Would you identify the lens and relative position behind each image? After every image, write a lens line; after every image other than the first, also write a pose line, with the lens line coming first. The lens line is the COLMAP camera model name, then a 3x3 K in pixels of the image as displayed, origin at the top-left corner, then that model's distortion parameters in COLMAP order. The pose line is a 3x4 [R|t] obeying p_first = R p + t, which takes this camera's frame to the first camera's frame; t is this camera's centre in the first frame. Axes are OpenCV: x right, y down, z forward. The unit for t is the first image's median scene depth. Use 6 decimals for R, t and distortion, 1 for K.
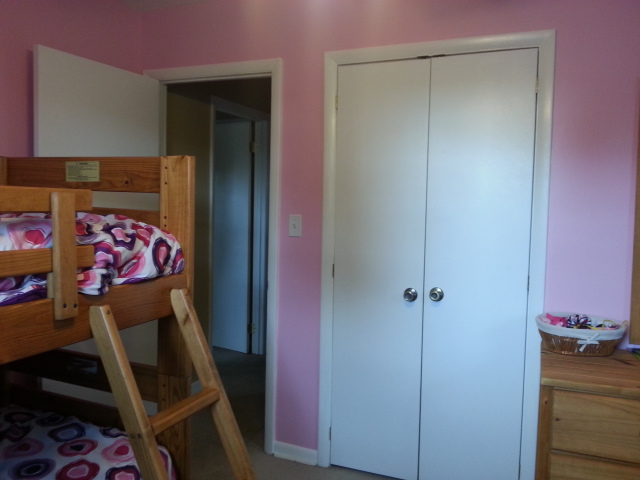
lens RADIAL K [[522.4, 0, 319.7], [0, 522.4, 239.5], [0, 0, 1]] dist [0.010420, -0.036422]
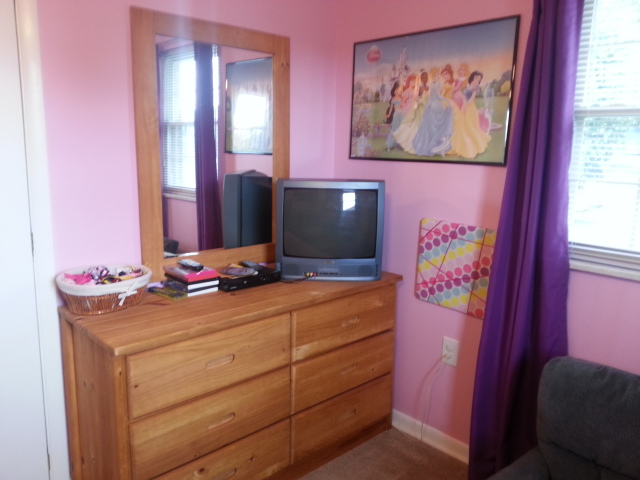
lens RADIAL K [[522.4, 0, 319.5], [0, 522.4, 241.2], [0, 0, 1]] dist [0.010420, -0.036422]
pose [[0.395576, -0.169236, 0.902706, -0.184344], [0.047689, 0.985335, 0.163829, -0.033582], [-0.917194, -0.021758, 0.397846, 0.340461]]
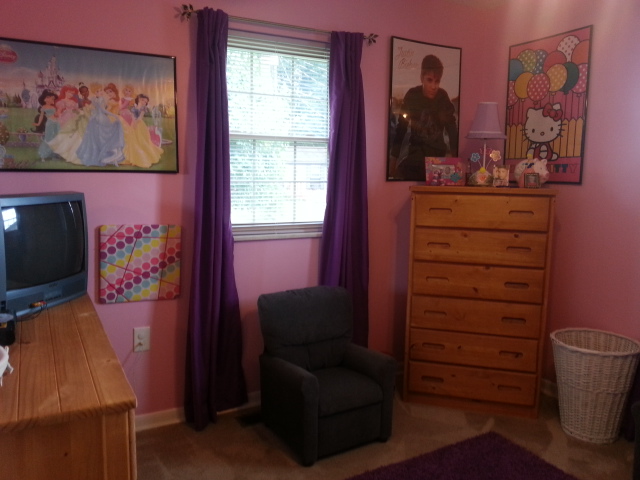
lens RADIAL K [[522.4, 0, 320.0], [0, 522.4, 237.7], [0, 0, 1]] dist [0.010420, -0.036422]
pose [[-0.790320, -0.102056, 0.604134, -0.180474], [0.017609, 0.981839, 0.188898, -0.051624], [-0.612441, 0.159928, -0.774170, 0.726426]]
